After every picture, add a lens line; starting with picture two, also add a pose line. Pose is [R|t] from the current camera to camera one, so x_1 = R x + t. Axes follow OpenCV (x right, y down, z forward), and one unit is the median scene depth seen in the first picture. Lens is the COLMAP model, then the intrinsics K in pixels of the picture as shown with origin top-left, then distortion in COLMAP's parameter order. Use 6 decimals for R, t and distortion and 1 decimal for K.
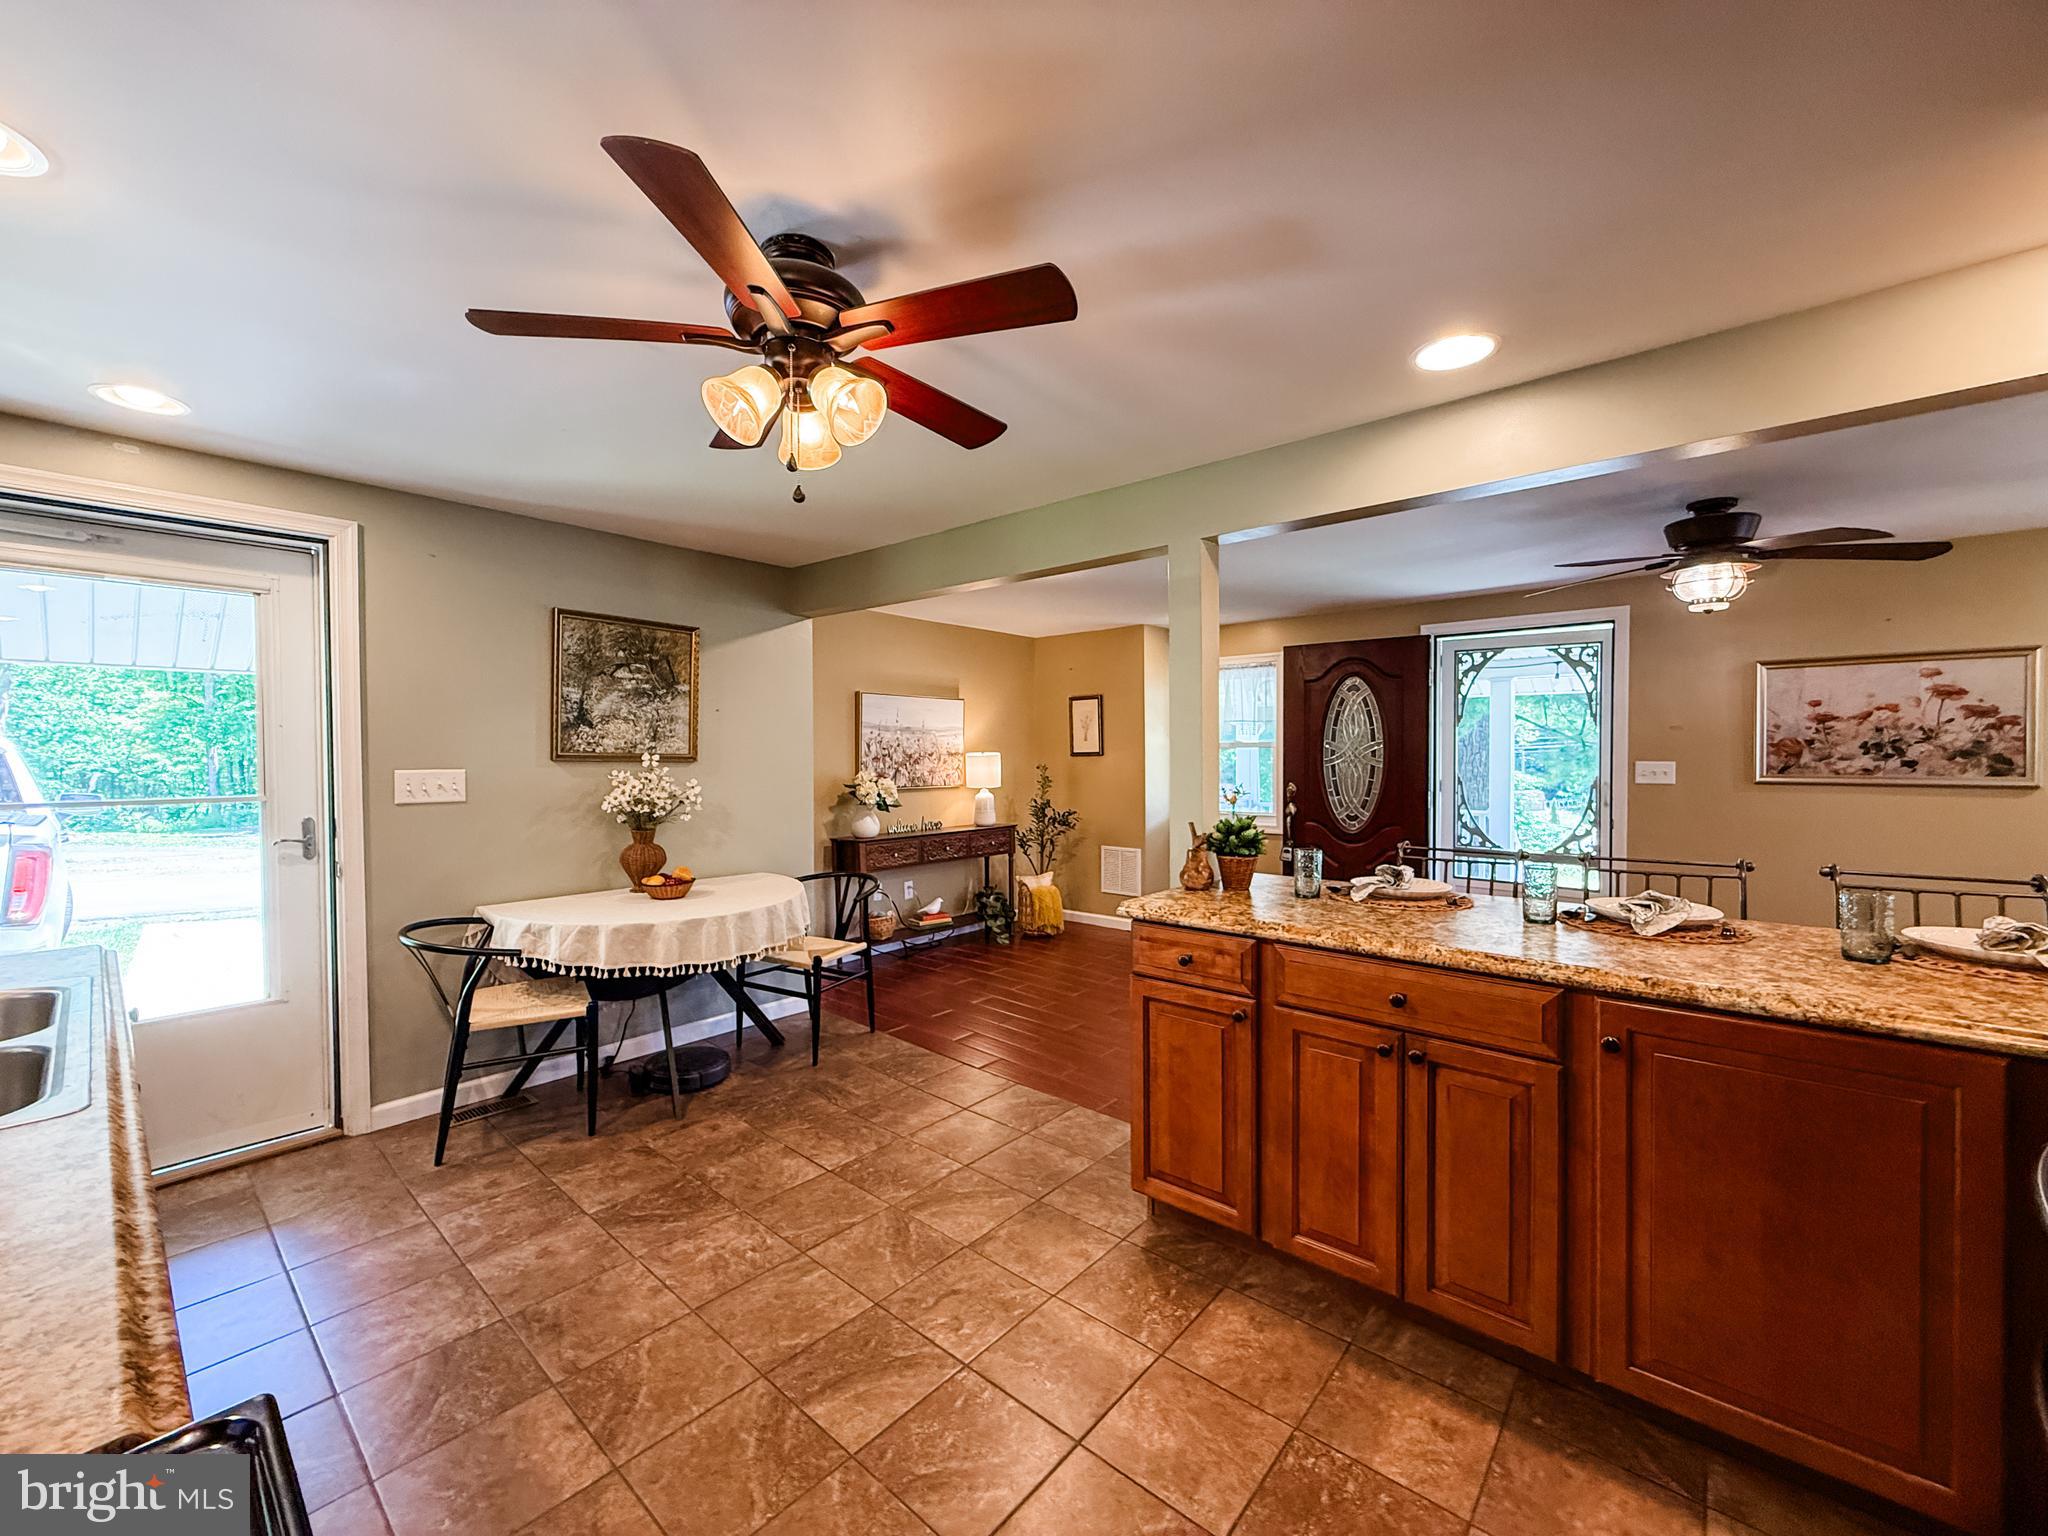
lens RADIAL K [[814.1, 0, 1020.6], [0, 814.1, 766.1], [0, 0, 1]] dist [0.000193, -0.000029]
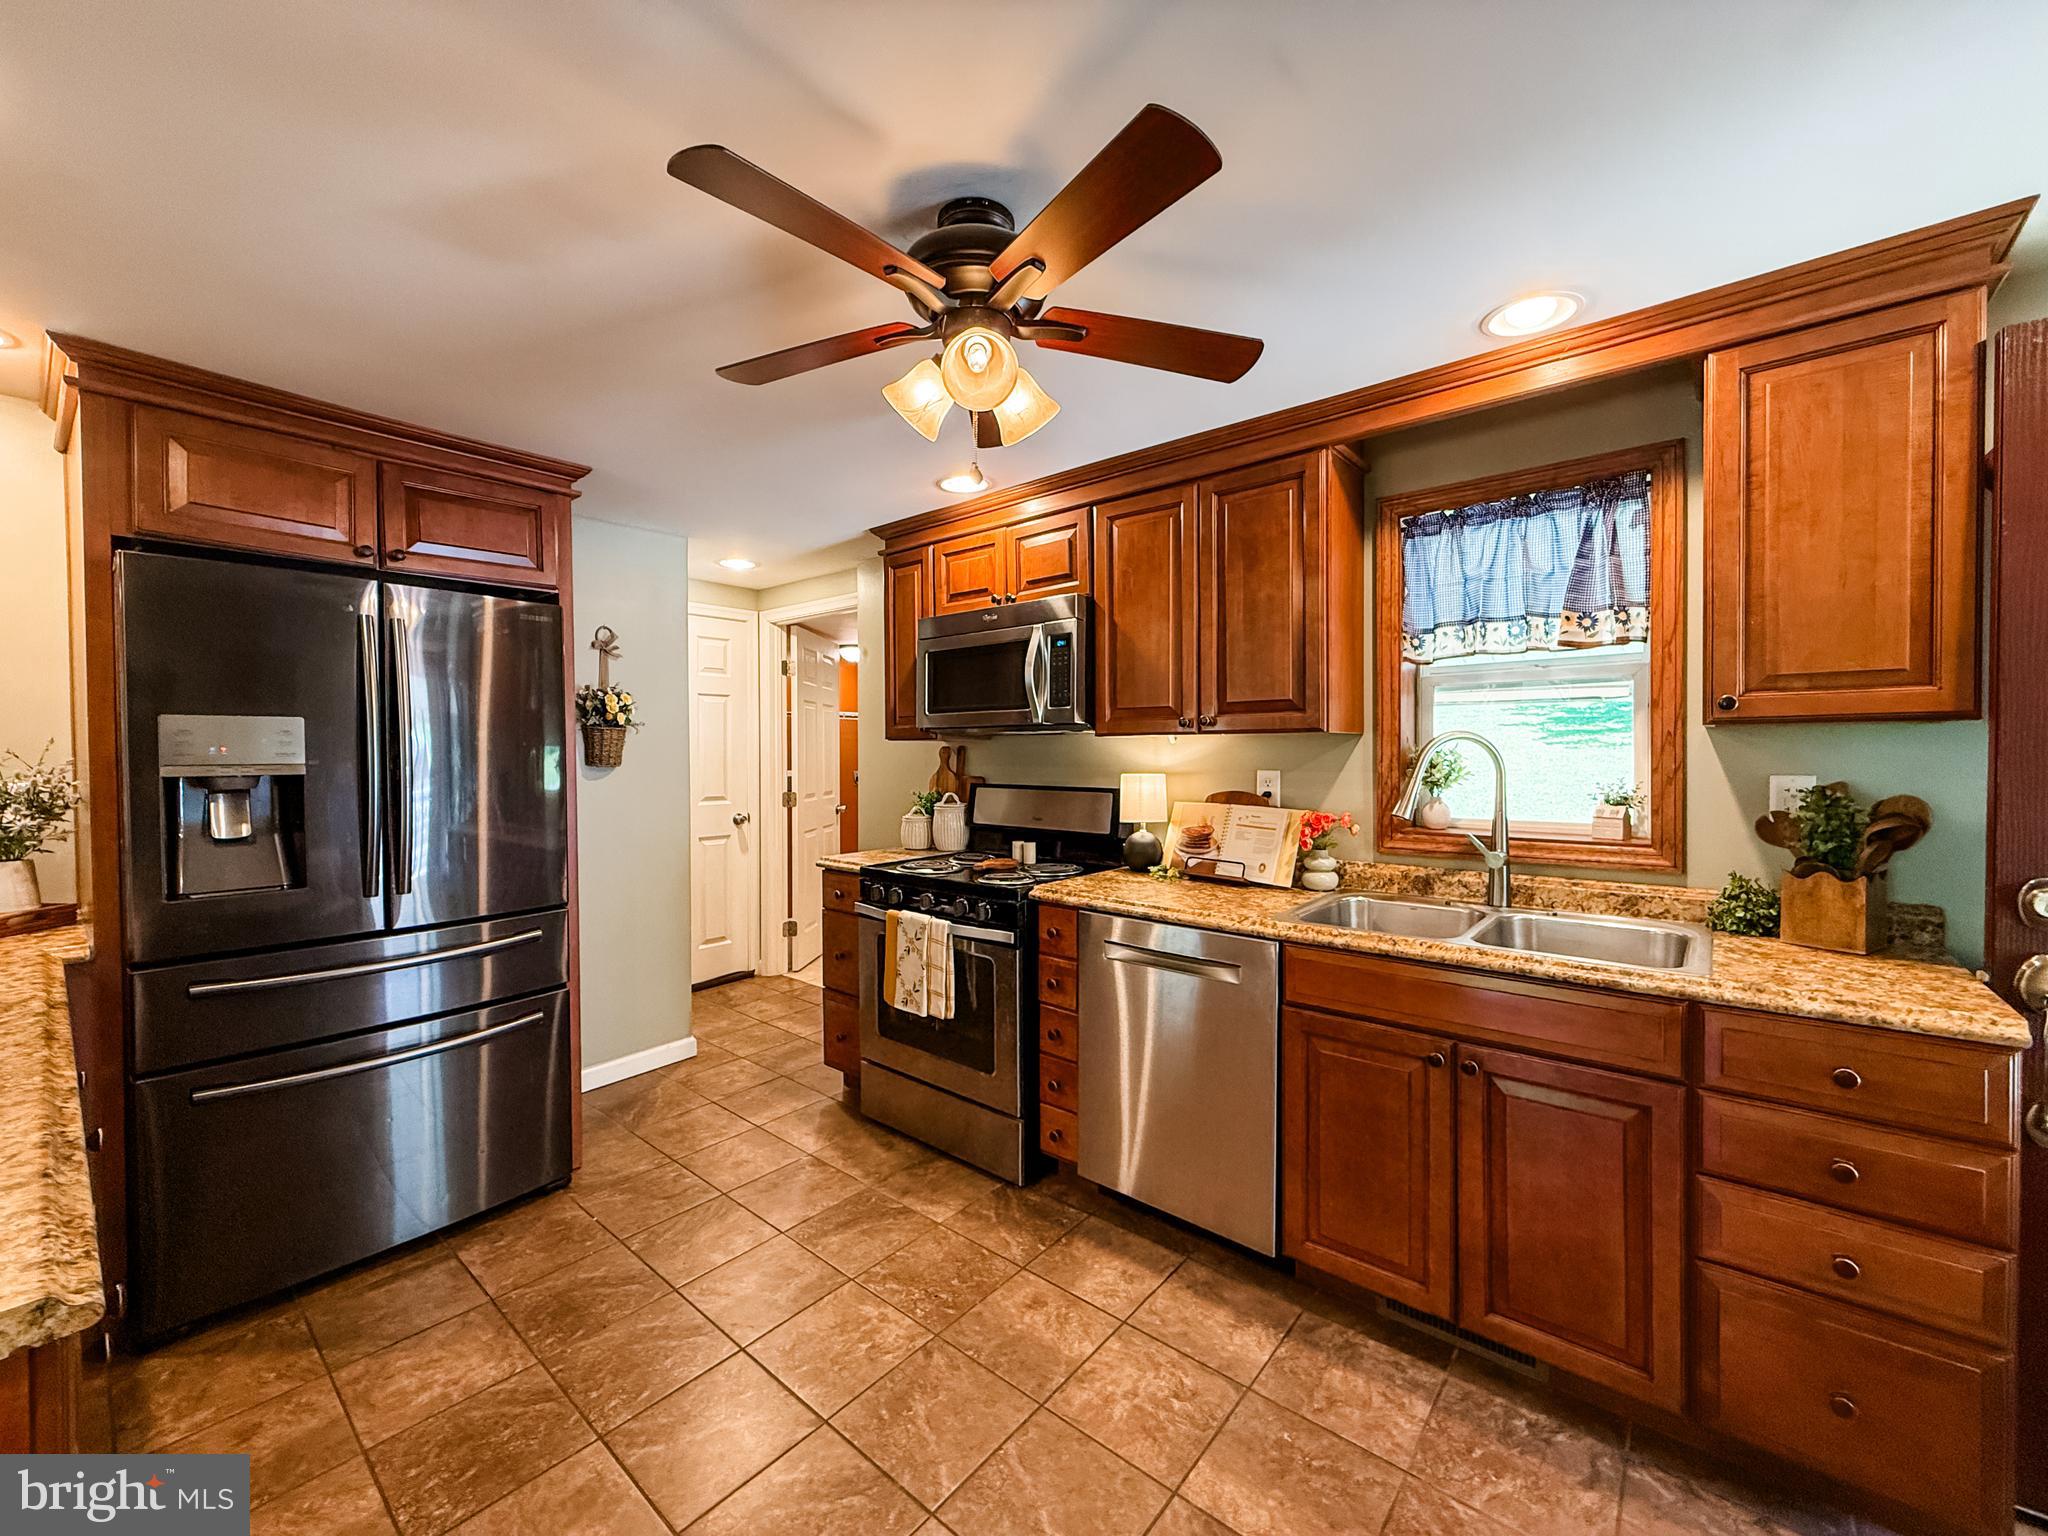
lens RADIAL K [[814.1, 0, 1020.6], [0, 814.1, 766.1], [0, 0, 1]] dist [0.000193, -0.000029]
pose [[-0.999916, 0.004609, -0.012151, -0.117376], [0.004187, 0.999396, 0.034500, -0.011704], [0.012302, 0.034446, -0.999331, 0.742935]]
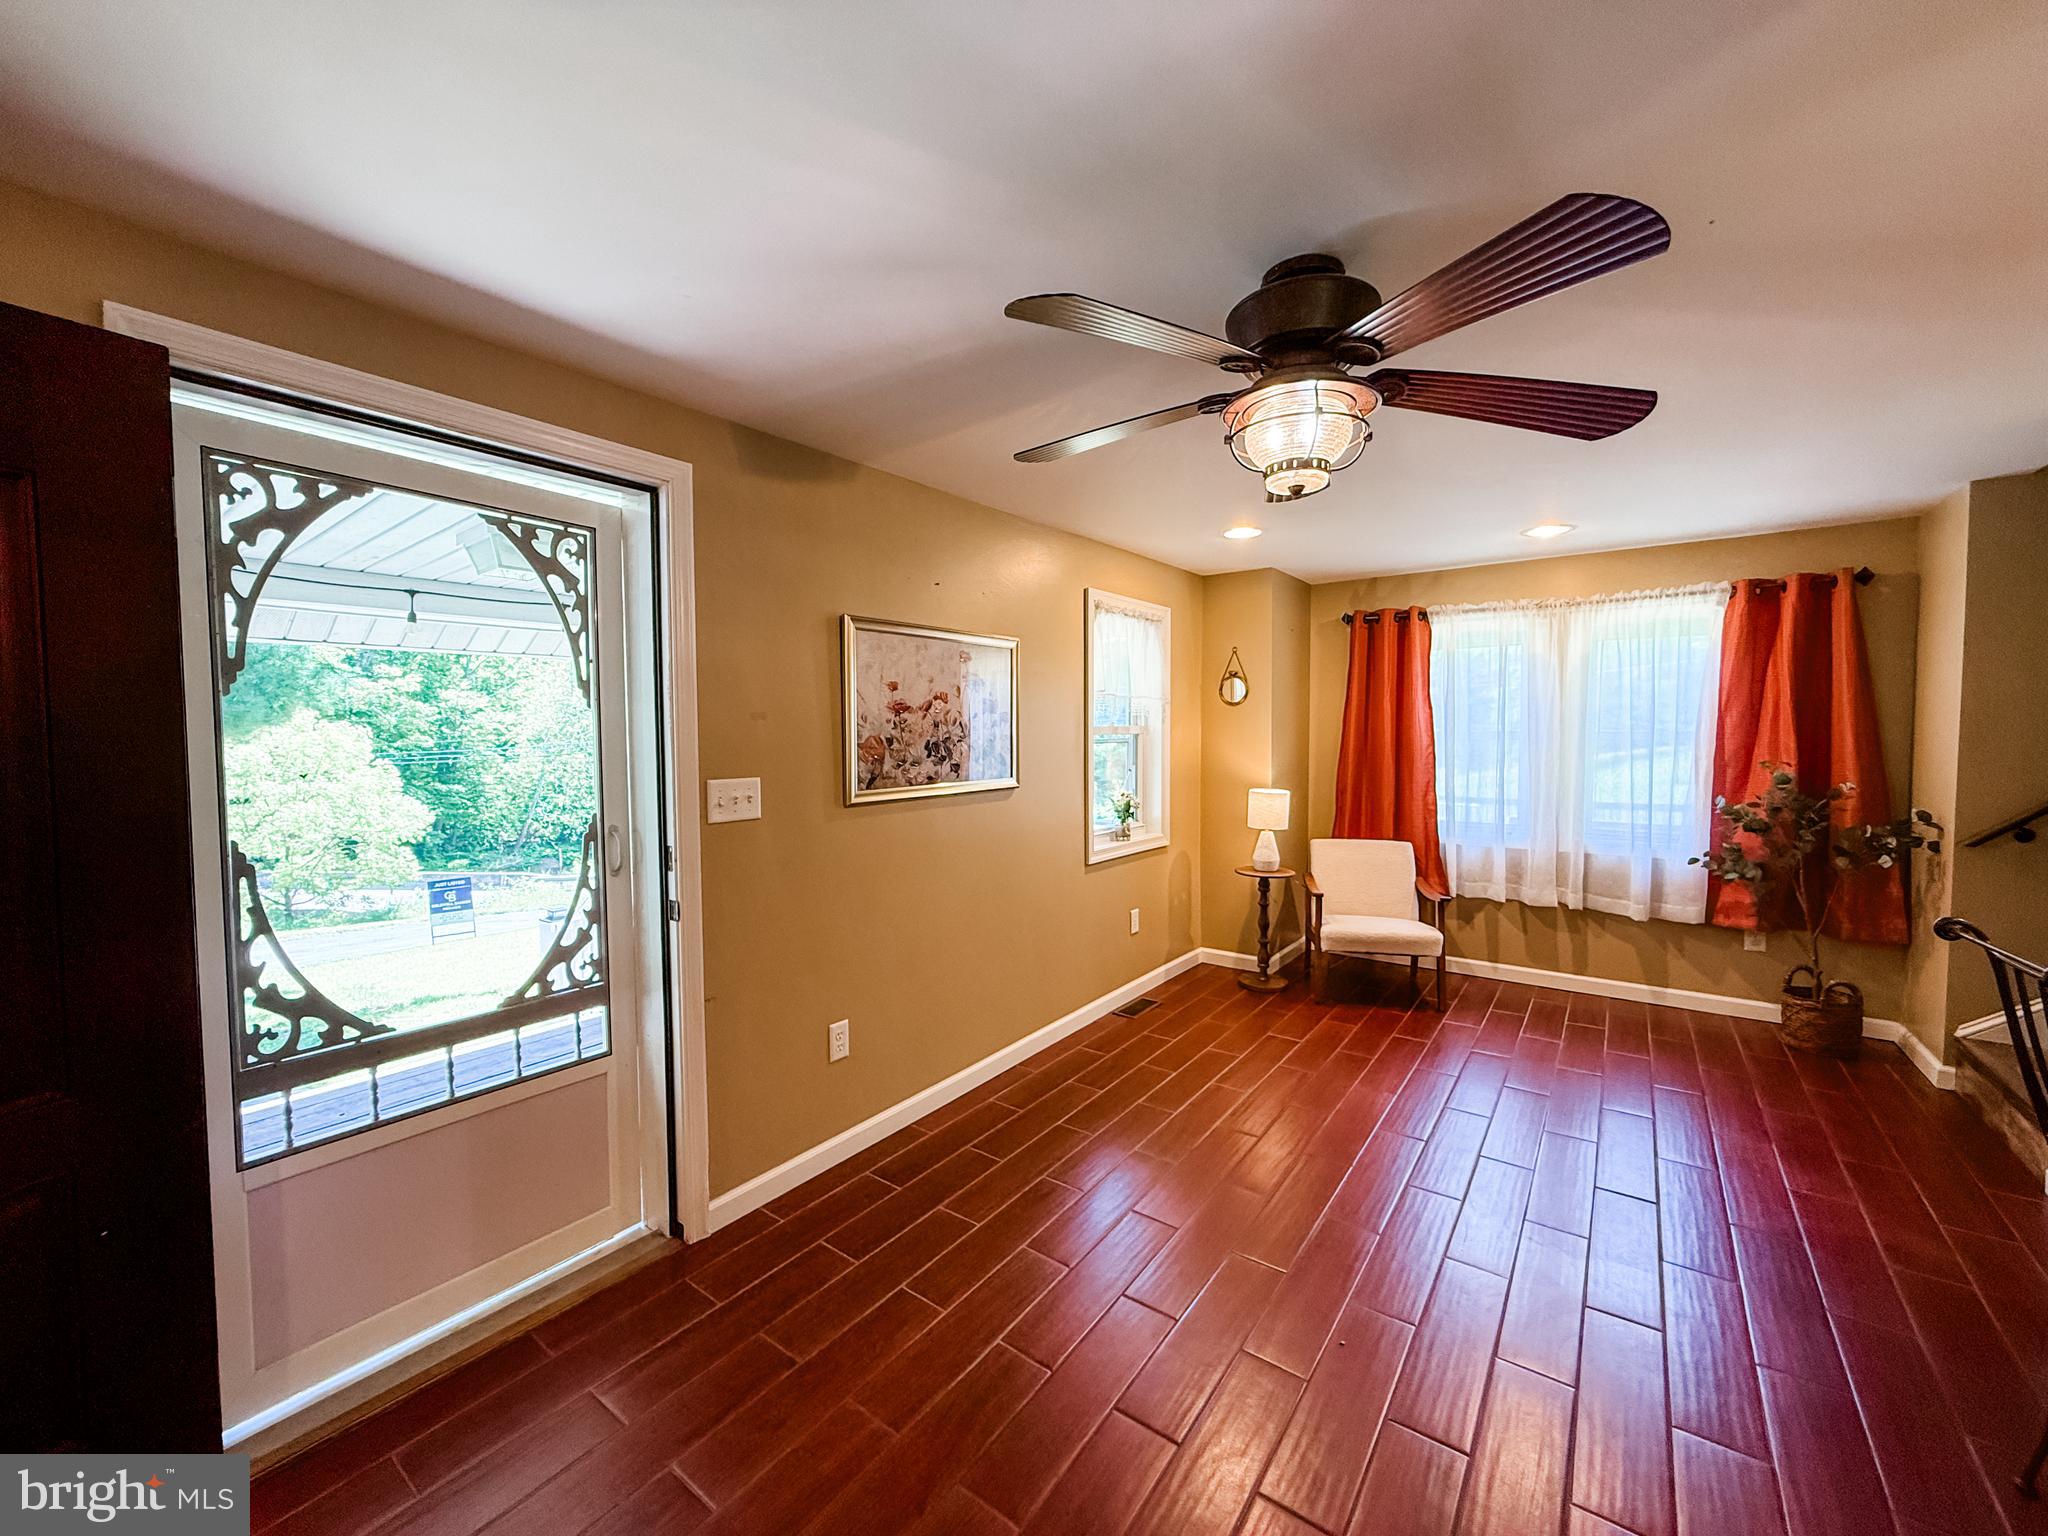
lens RADIAL K [[814.1, 0, 1020.6], [0, 814.1, 766.1], [0, 0, 1]] dist [0.000193, -0.000029]
pose [[-0.071252, -0.036824, 0.996778, 0.262249], [0.027816, 0.998856, 0.038889, -0.032320], [-0.997070, 0.030497, -0.070147, 0.937961]]
